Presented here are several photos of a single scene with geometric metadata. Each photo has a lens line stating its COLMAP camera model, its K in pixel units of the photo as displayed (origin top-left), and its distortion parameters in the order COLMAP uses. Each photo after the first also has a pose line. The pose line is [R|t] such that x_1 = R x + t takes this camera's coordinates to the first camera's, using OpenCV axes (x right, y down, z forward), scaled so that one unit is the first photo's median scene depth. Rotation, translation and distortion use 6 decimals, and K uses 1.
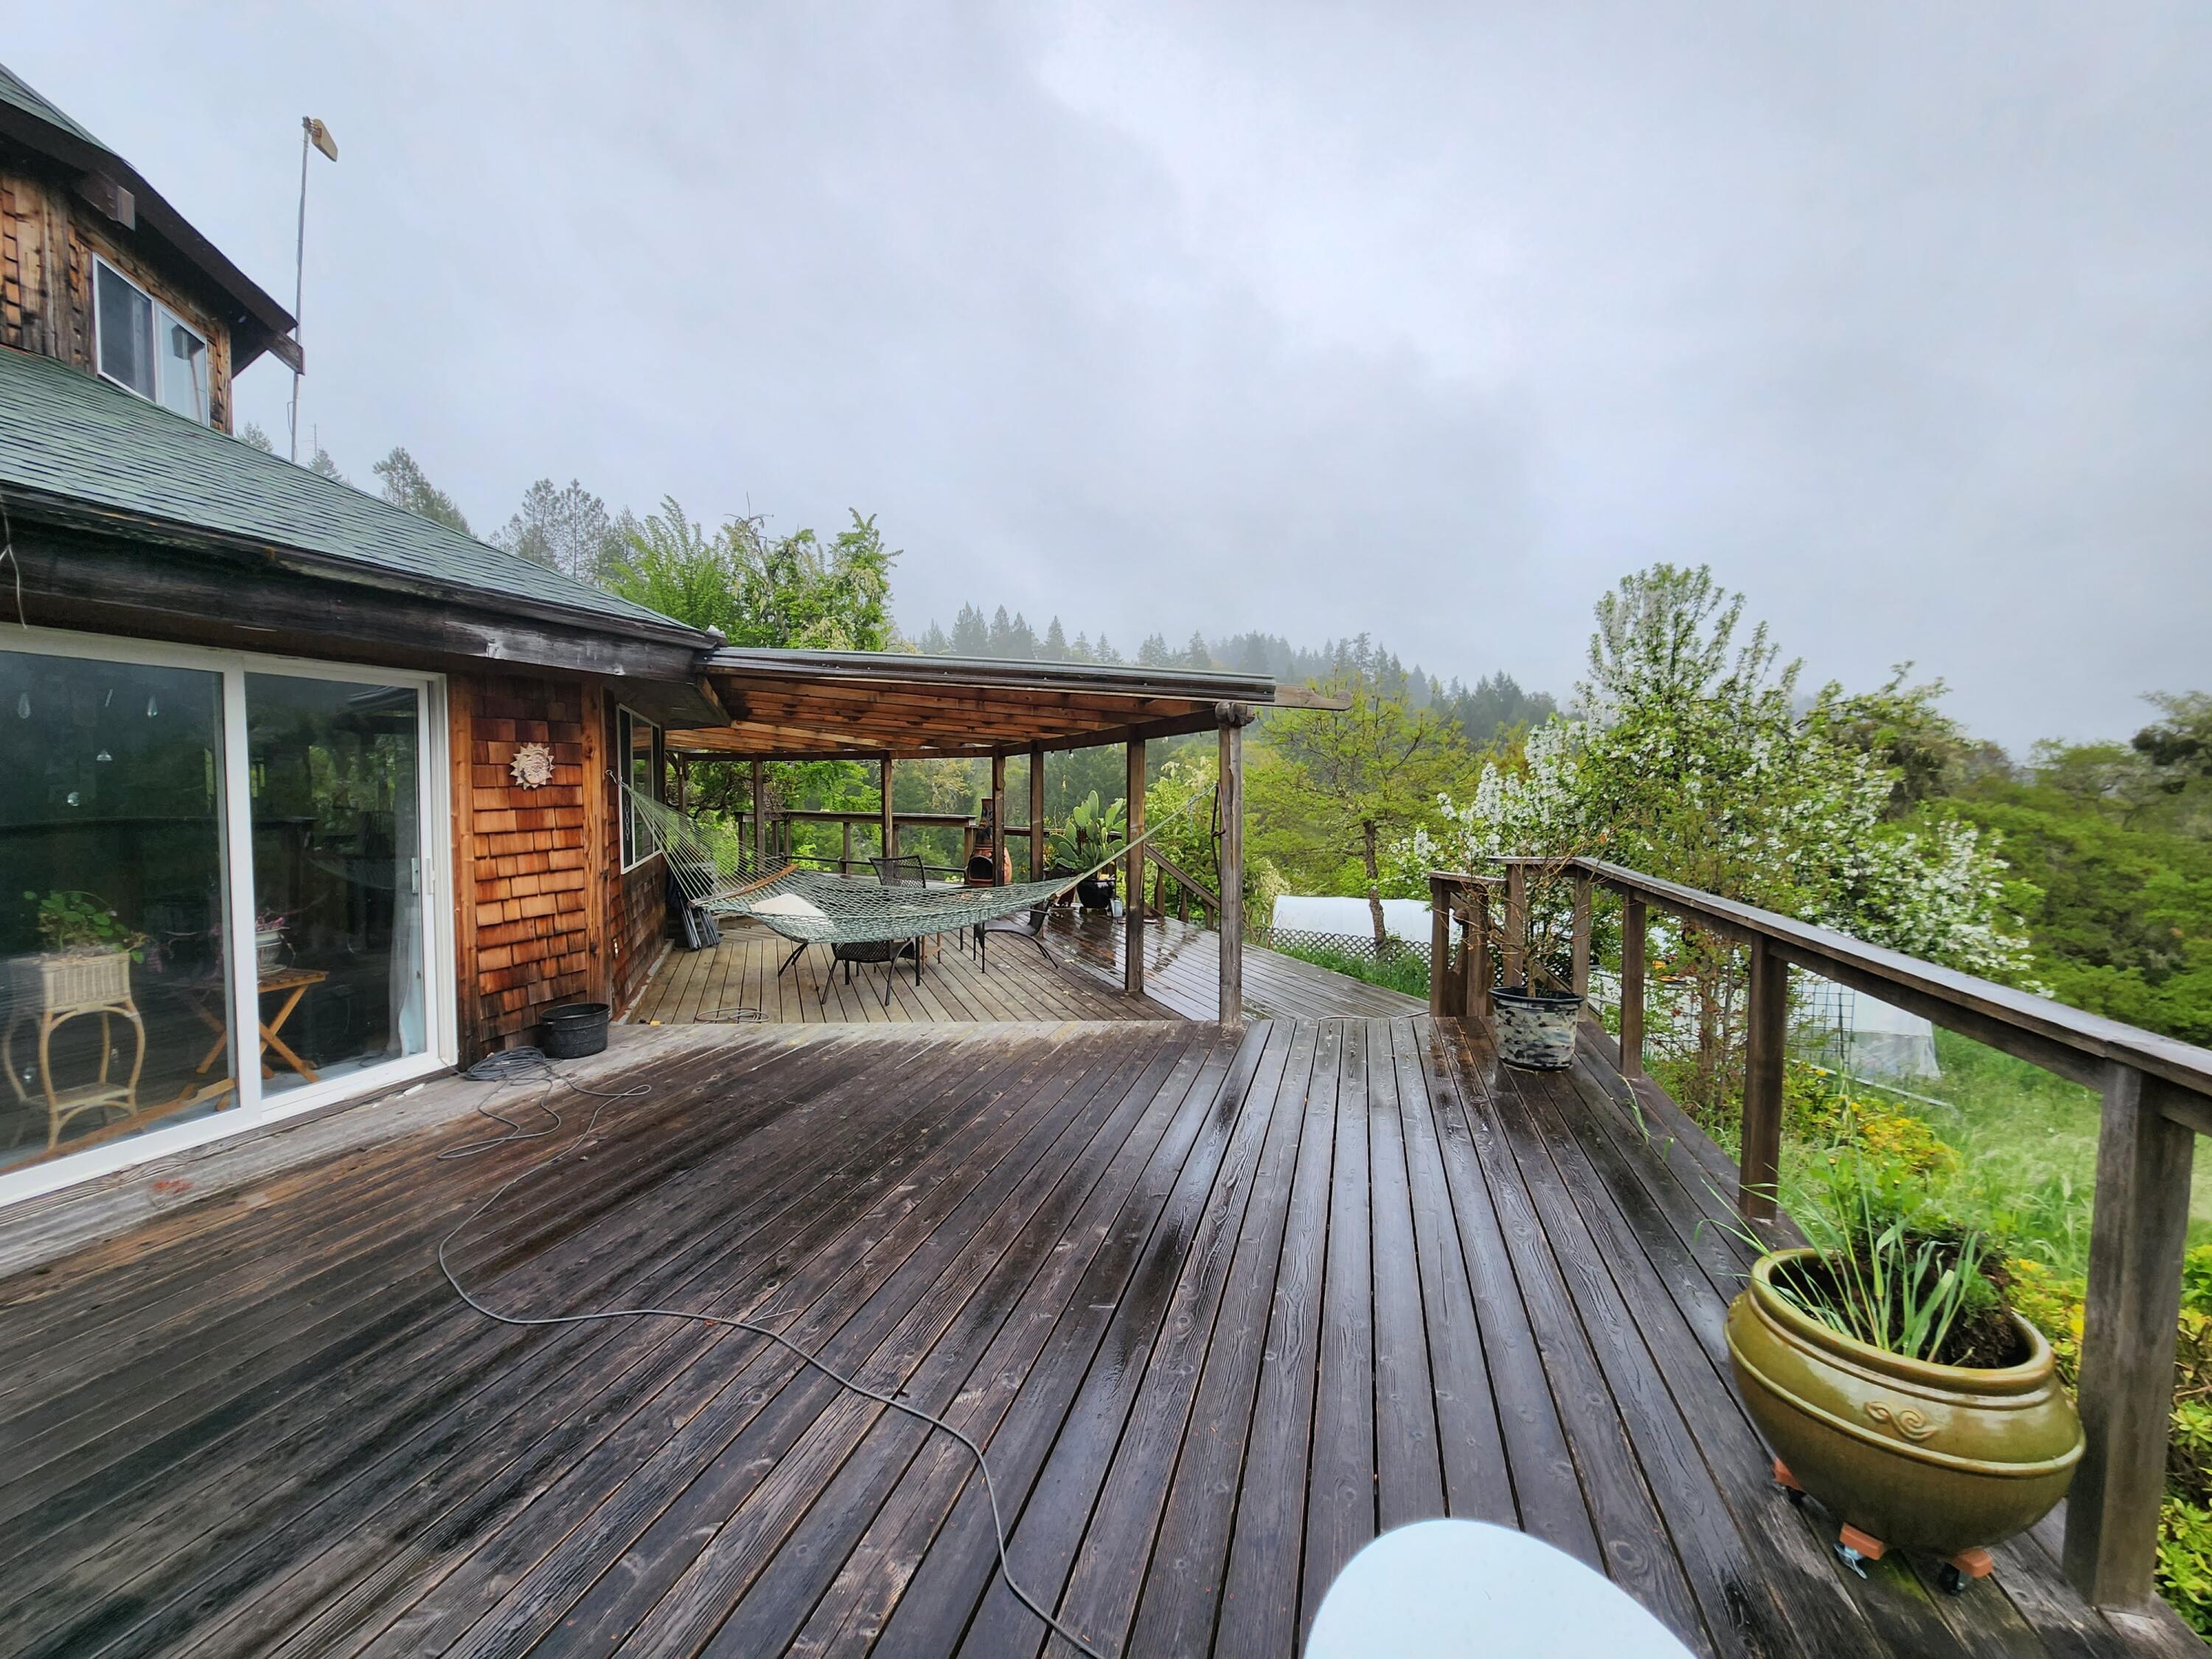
lens RADIAL K [[892.0, 0, 1102.7], [0, 892.0, 828.0], [0, 0, 1]] dist [-0.002766, -0.000534]
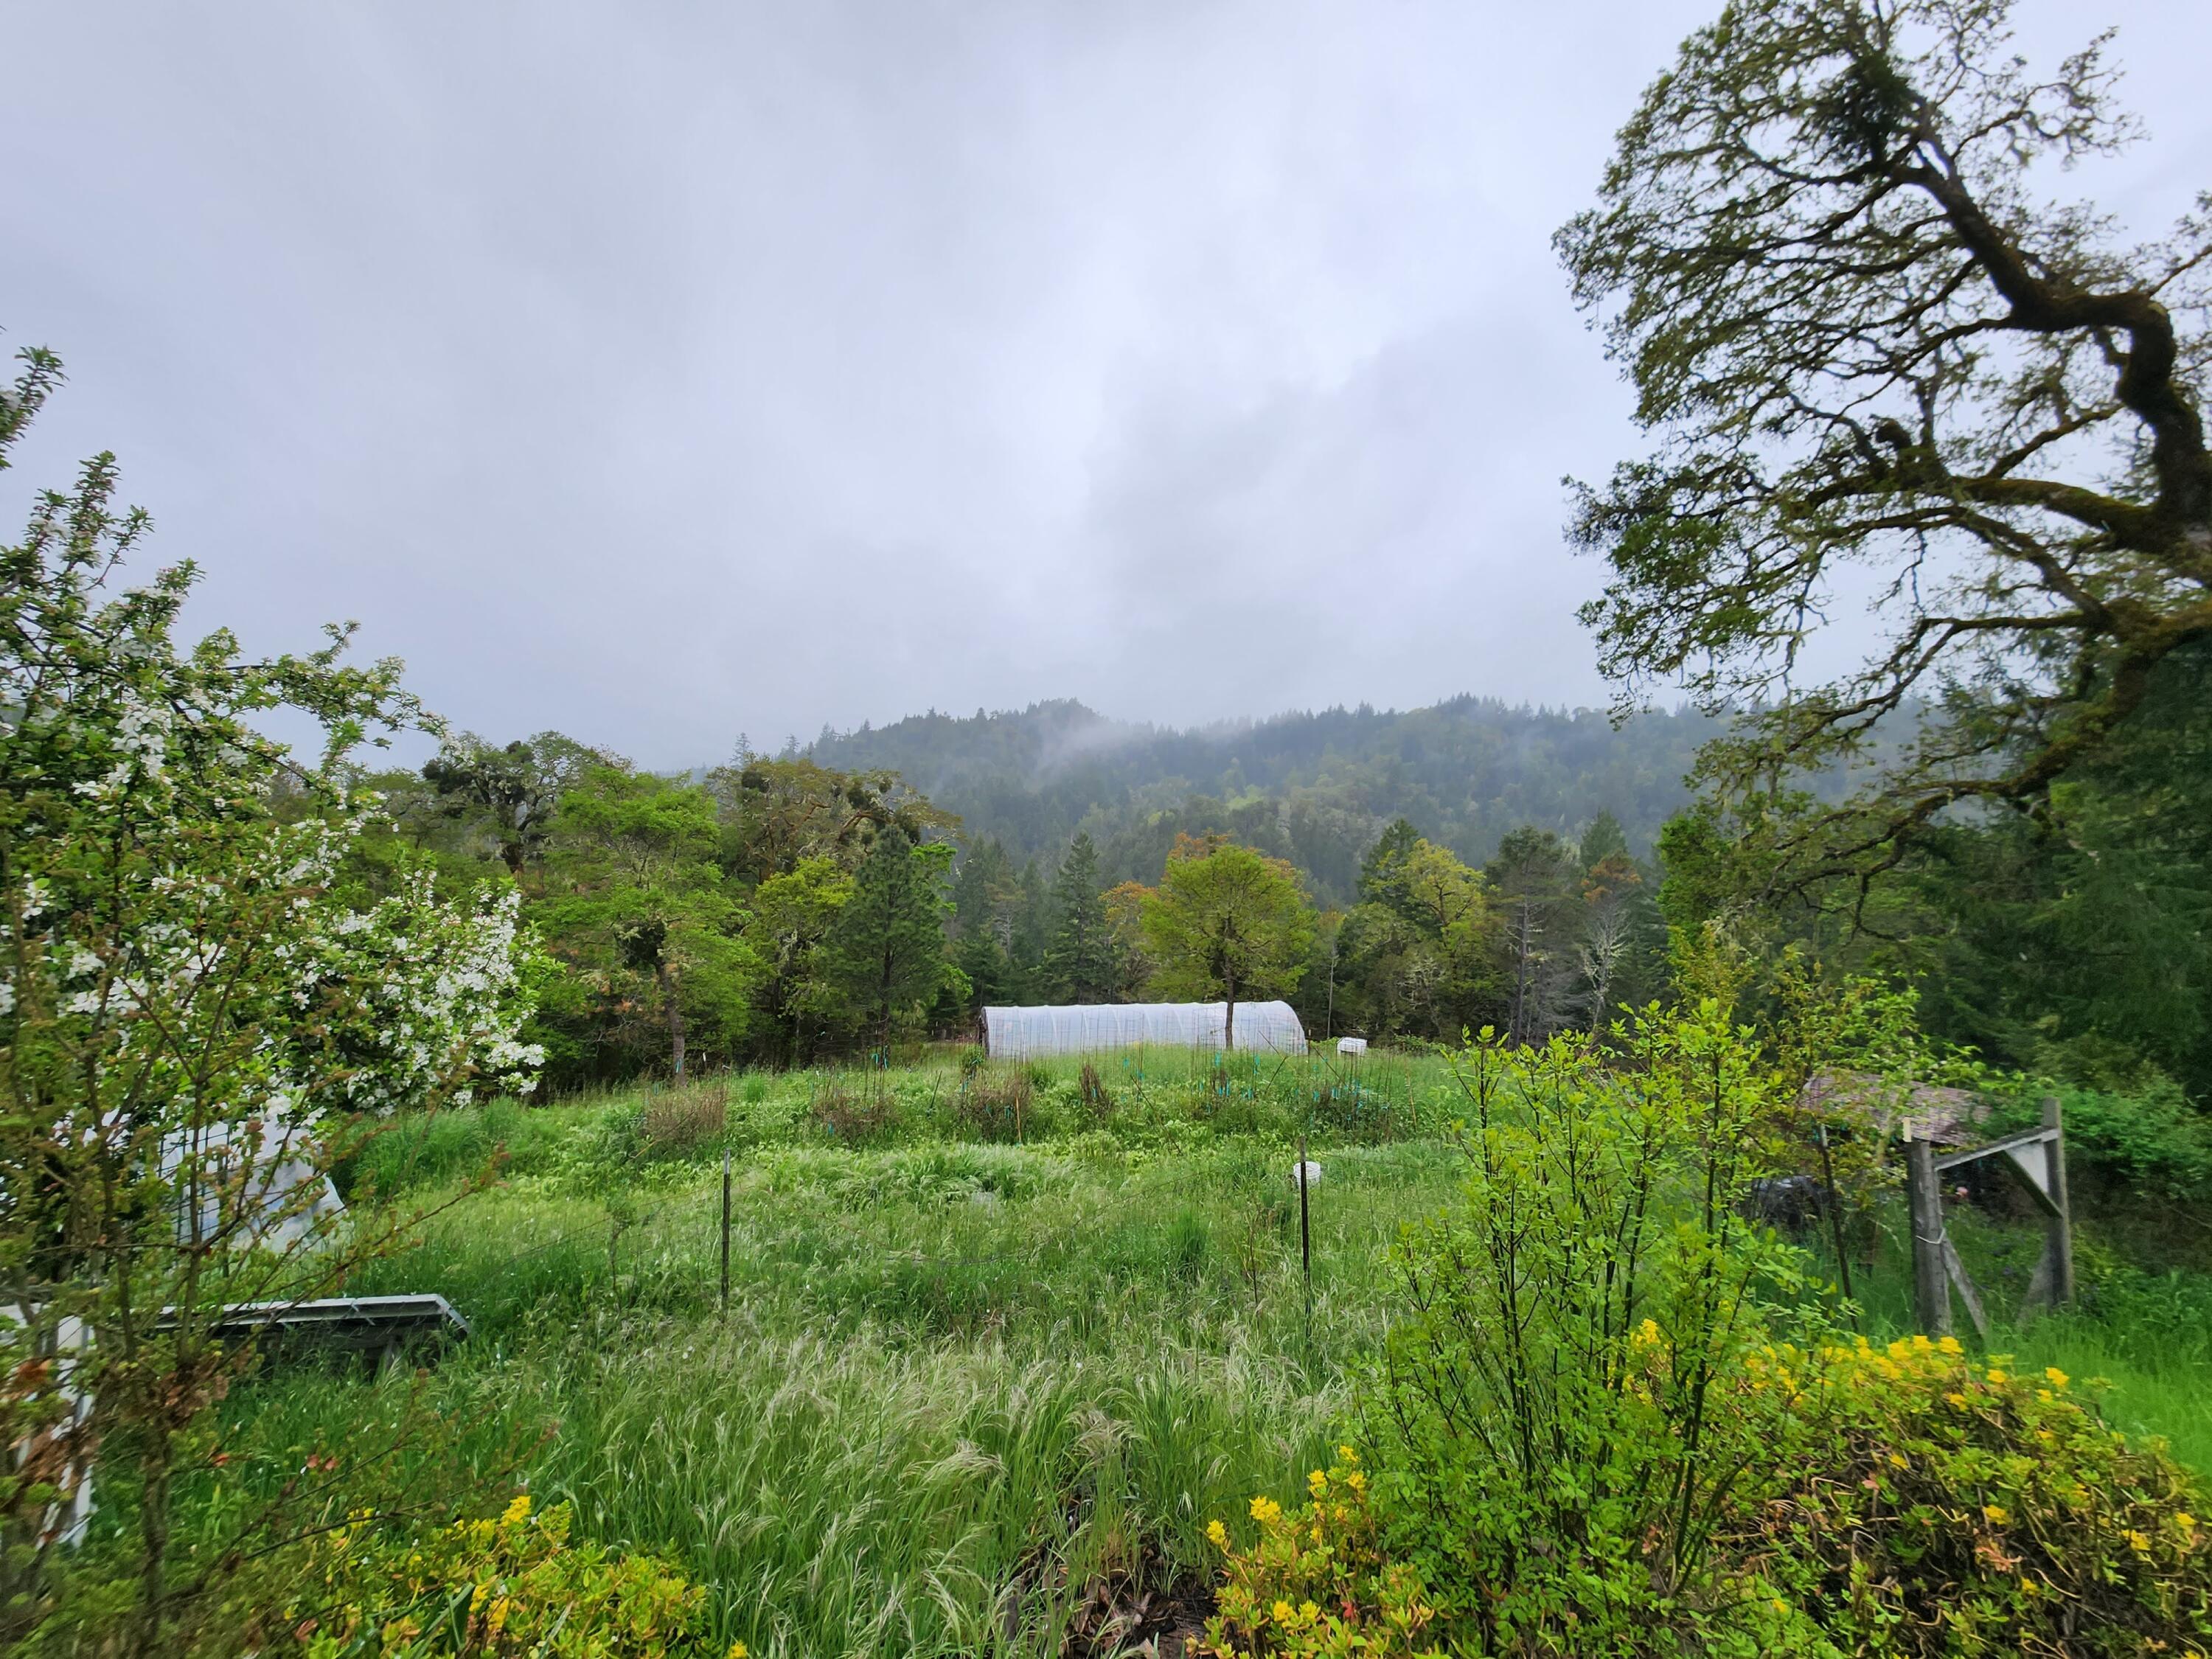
lens RADIAL K [[904.3, 0, 1100.8], [0, 904.3, 823.9], [0, 0, 1]] dist [-0.000133, 0.000308]
pose [[0.037672, 0.003657, 0.999283, 0.300219], [0.022721, 0.999732, -0.004515, -0.029064], [-0.999032, 0.022875, 0.037578, 0.478875]]
